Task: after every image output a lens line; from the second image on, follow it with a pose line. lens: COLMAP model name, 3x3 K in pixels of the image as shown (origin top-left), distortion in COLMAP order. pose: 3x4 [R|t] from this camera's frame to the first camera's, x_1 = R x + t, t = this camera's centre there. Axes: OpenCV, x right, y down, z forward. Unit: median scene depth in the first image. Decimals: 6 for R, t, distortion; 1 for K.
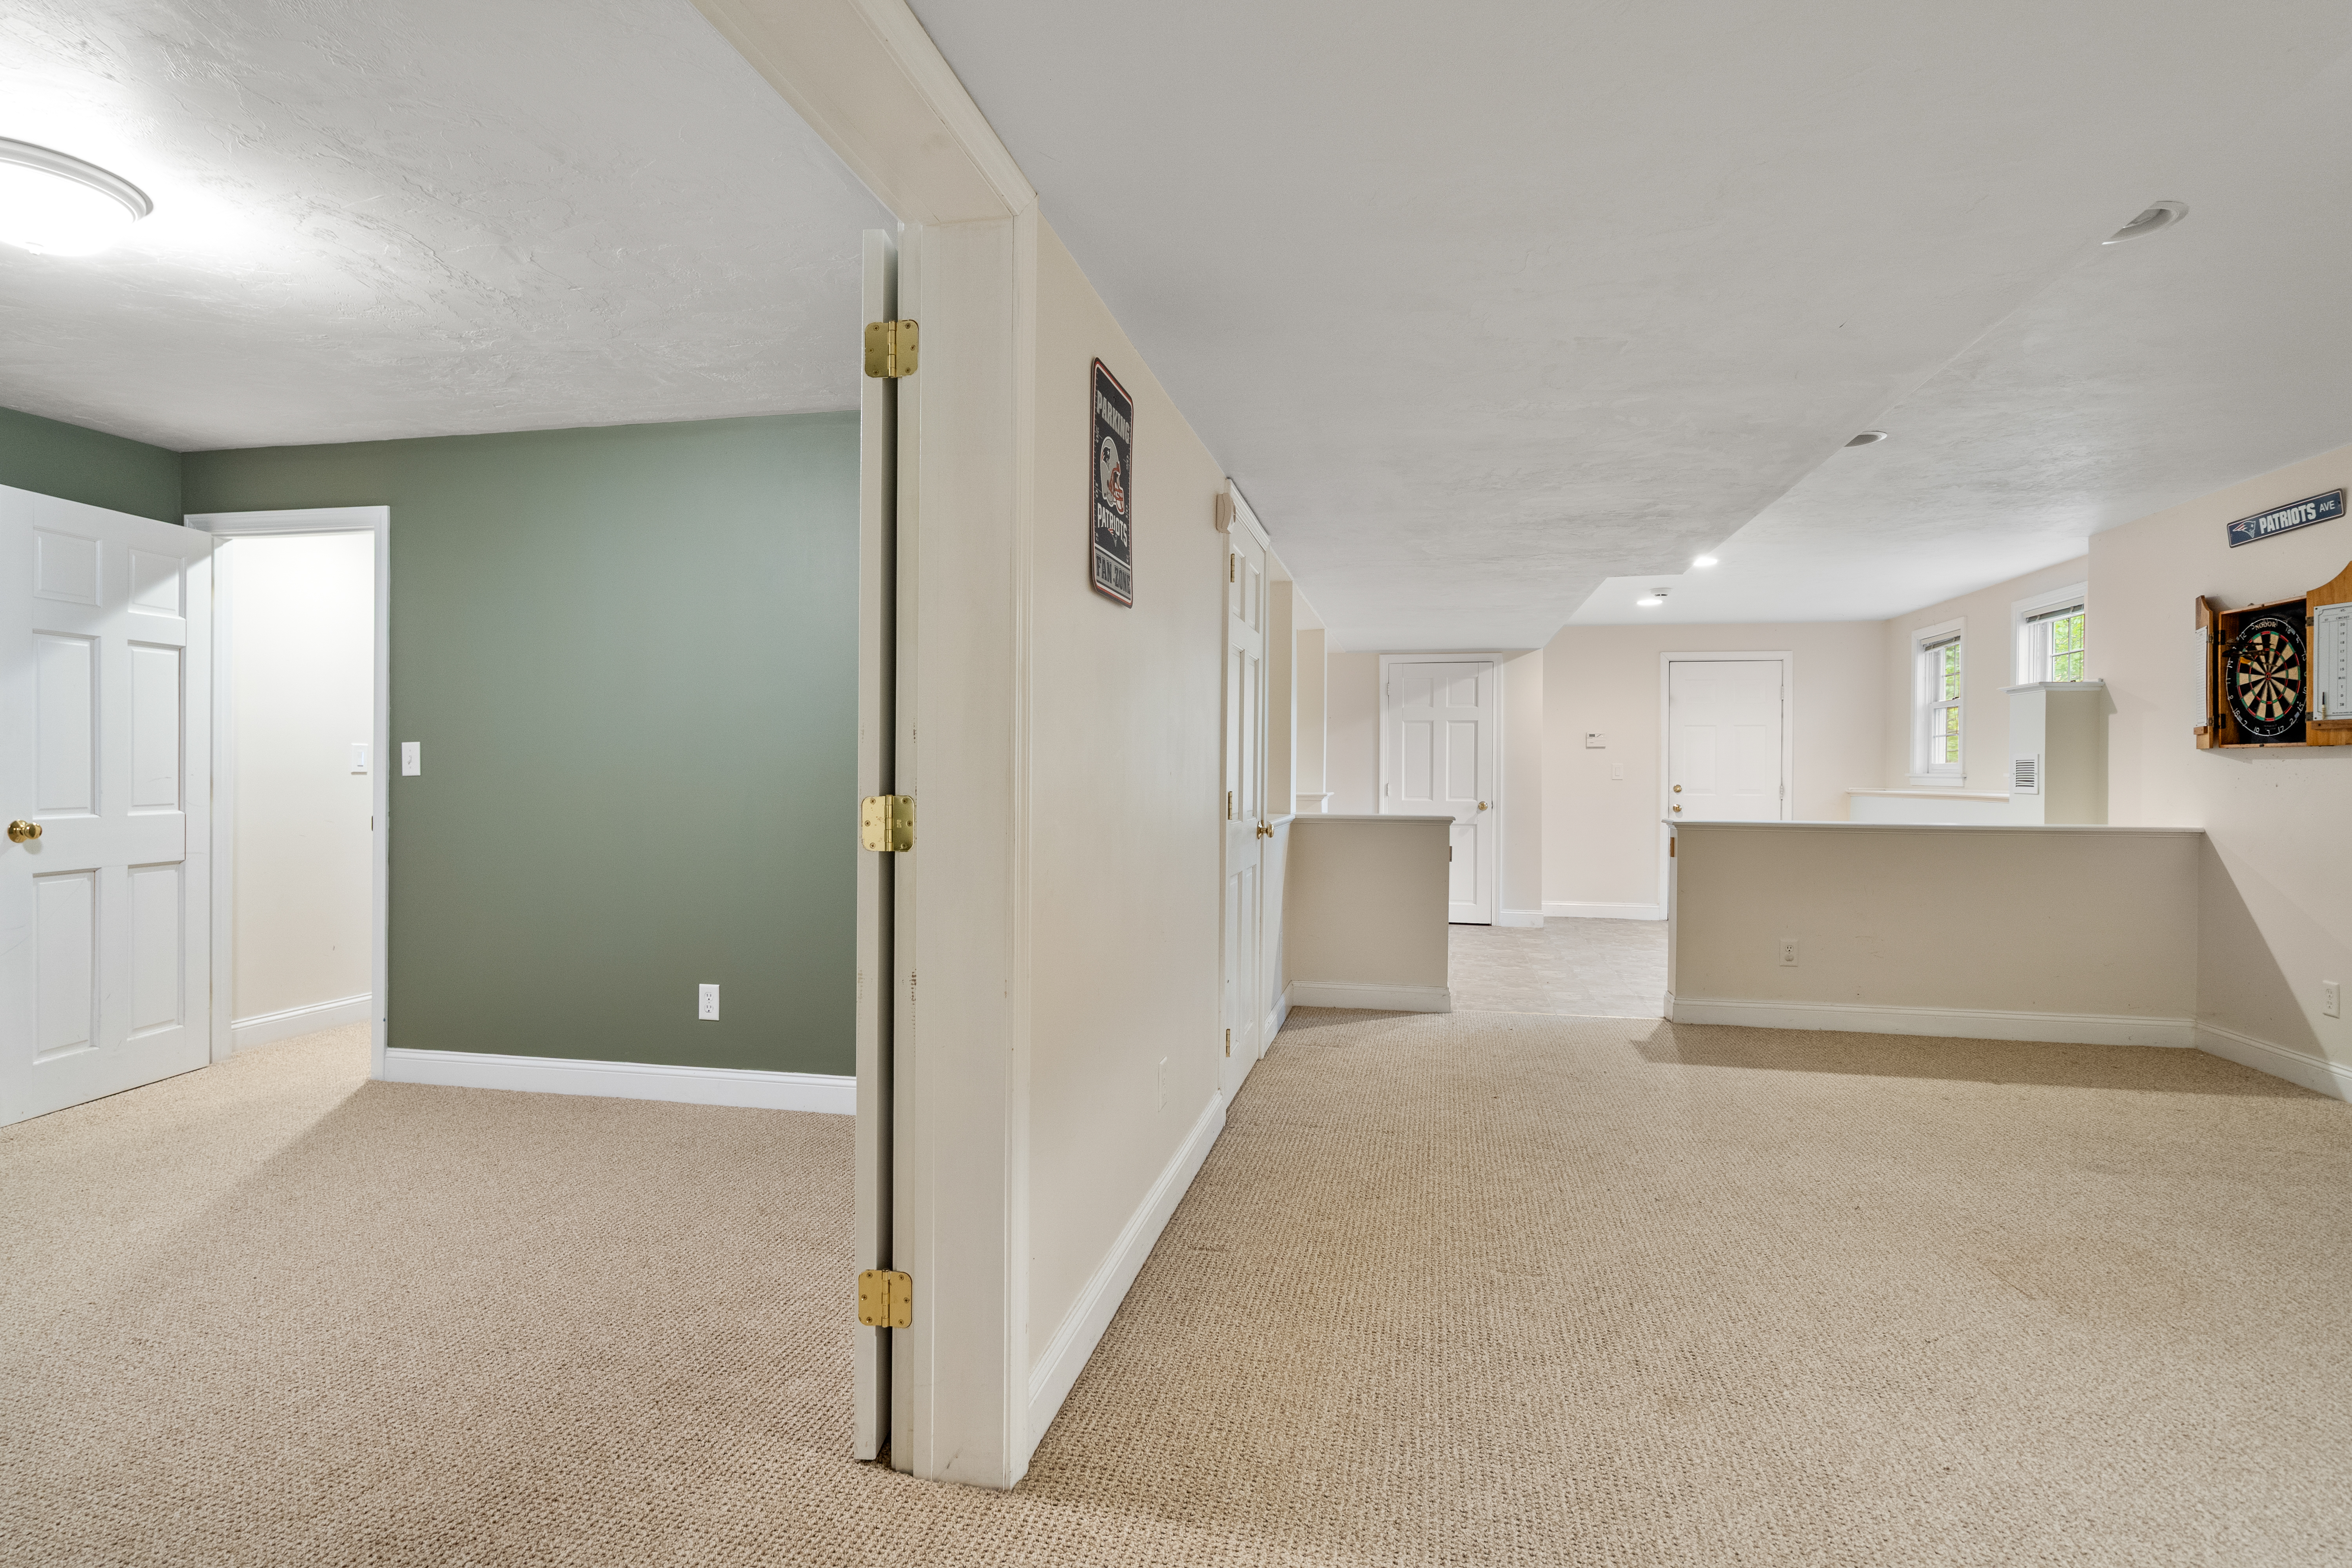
lens RADIAL K [[1231.2, 0, 1176.0], [0, 1231.2, 784.0], [0, 0, 1]] dist [-0.001005, -0.000067]
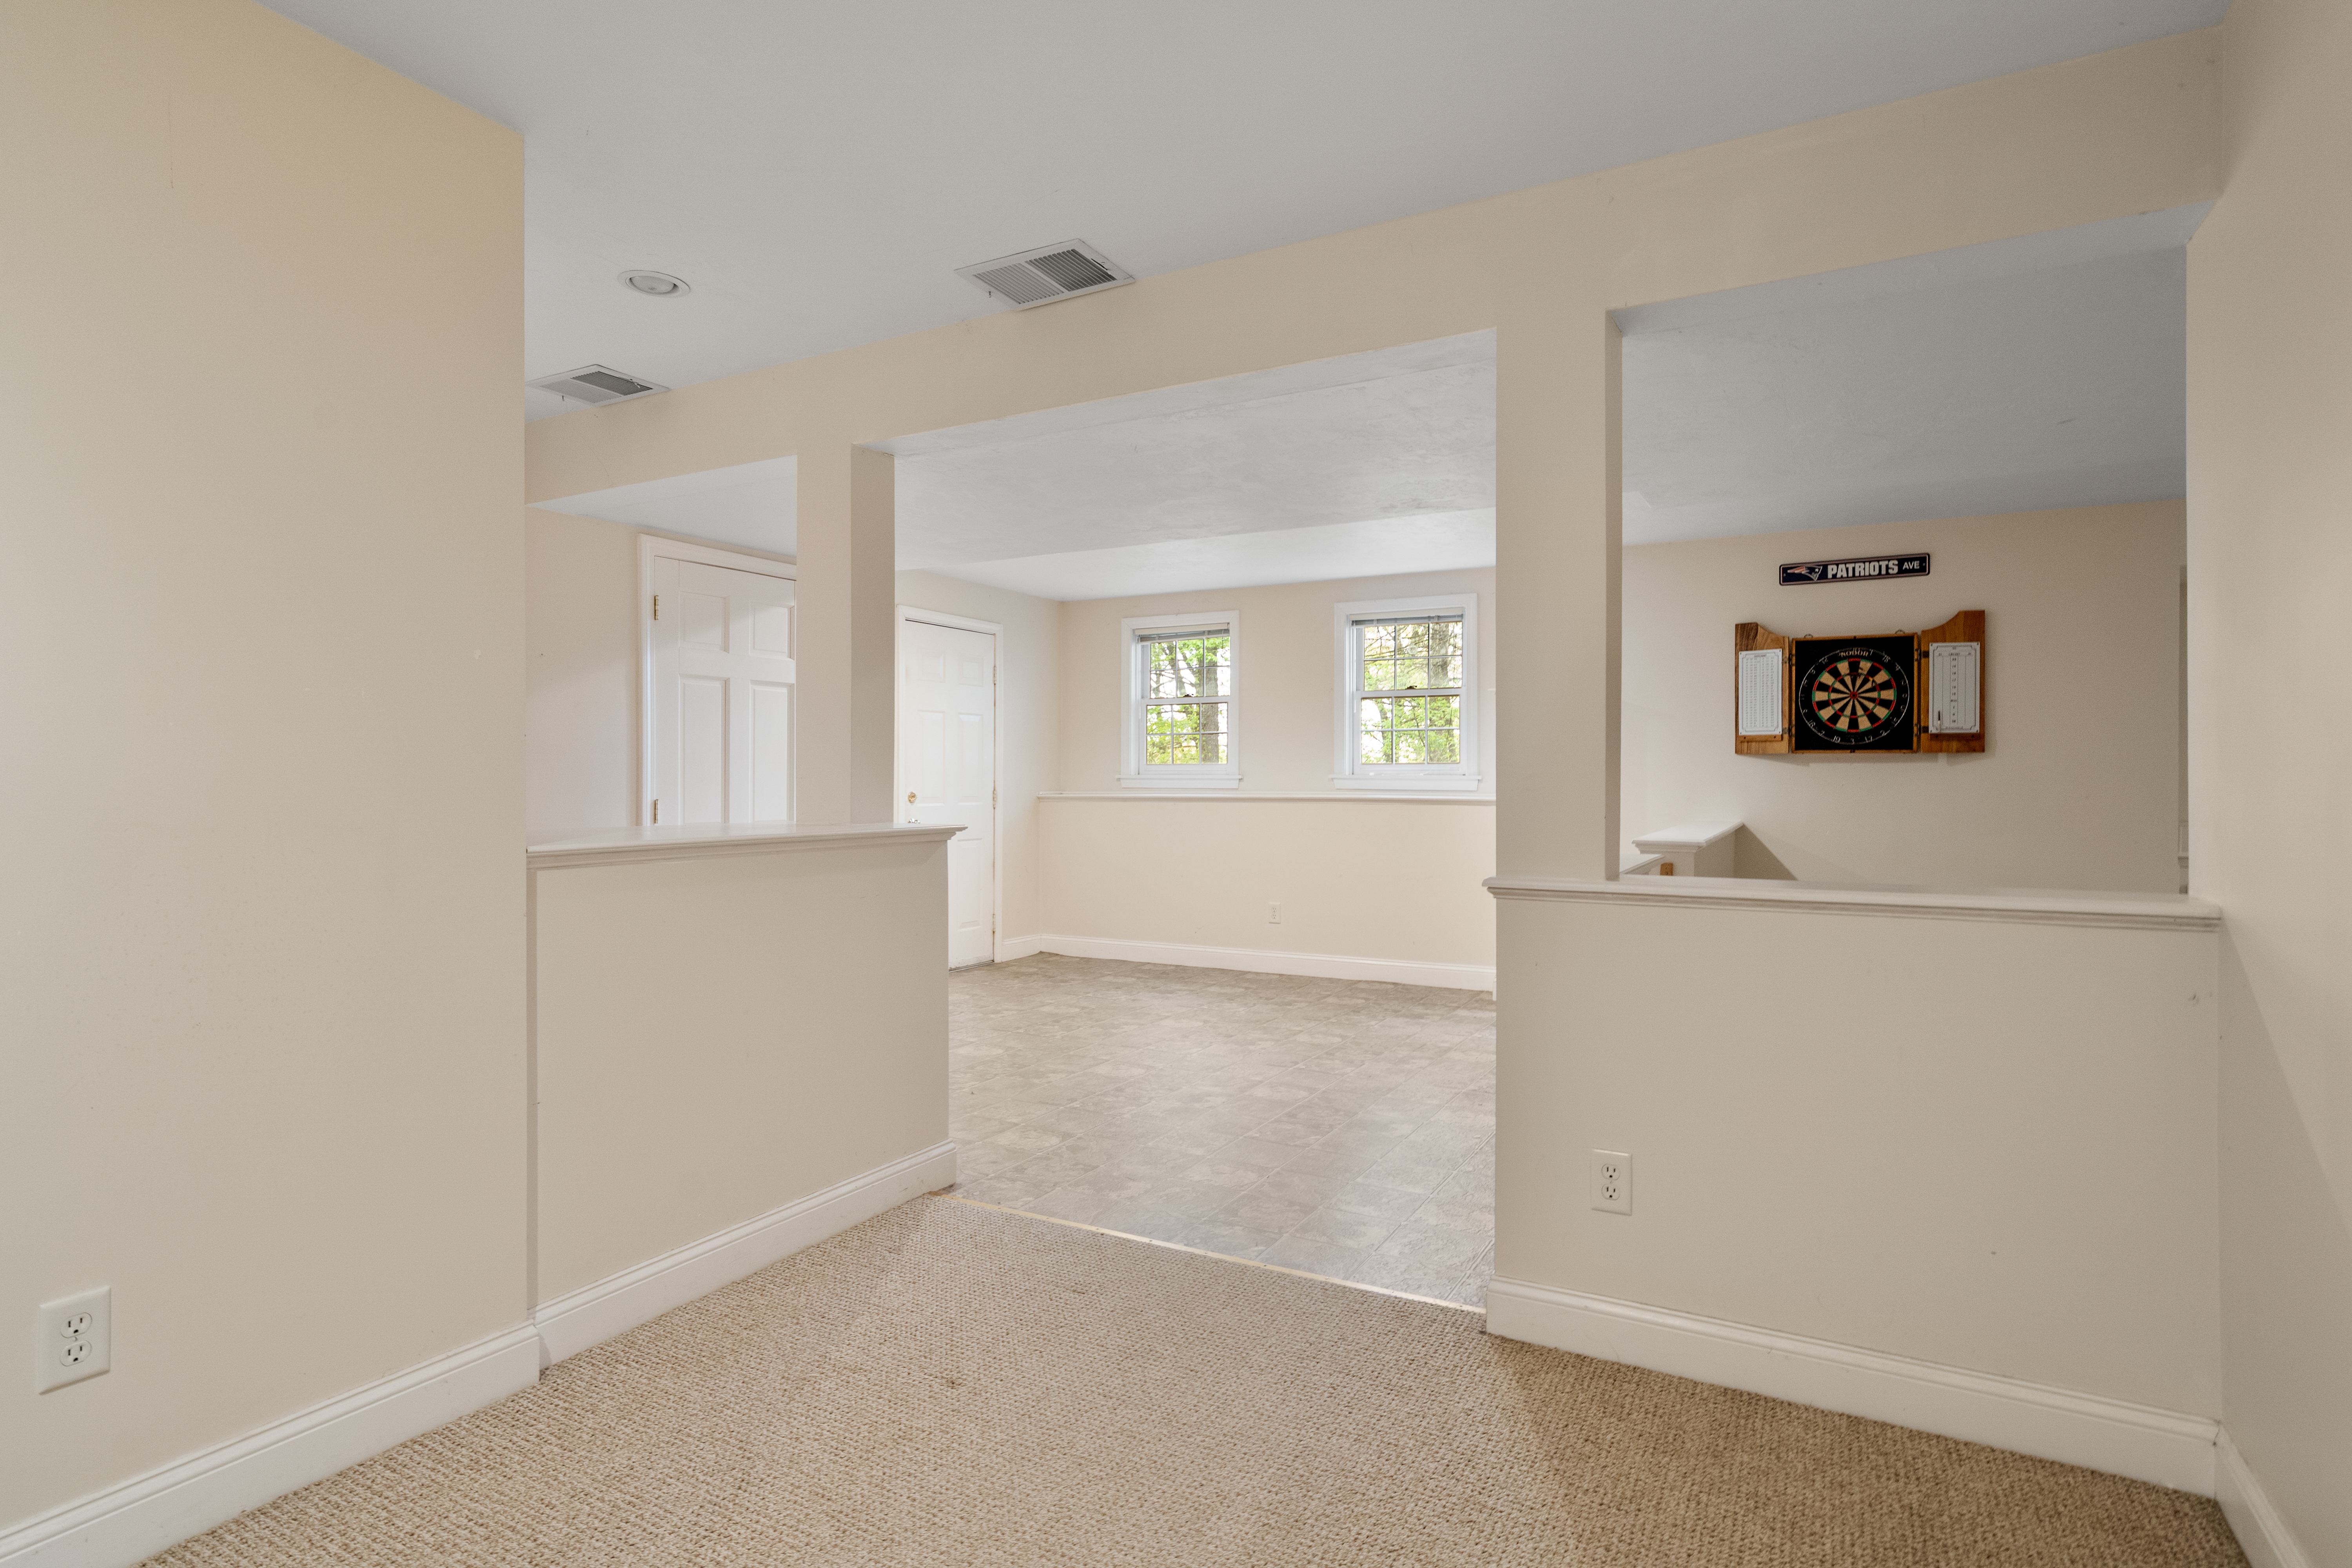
lens RADIAL K [[1231.2, 0, 1176.0], [0, 1231.2, 784.0], [0, 0, 1]] dist [-0.001005, -0.000067]
pose [[0.287433, -0.008314, 0.957765, -0.481909], [0.009469, 0.999938, 0.005839, -0.013022], [-0.957754, 0.007391, 0.287494, 1.299342]]
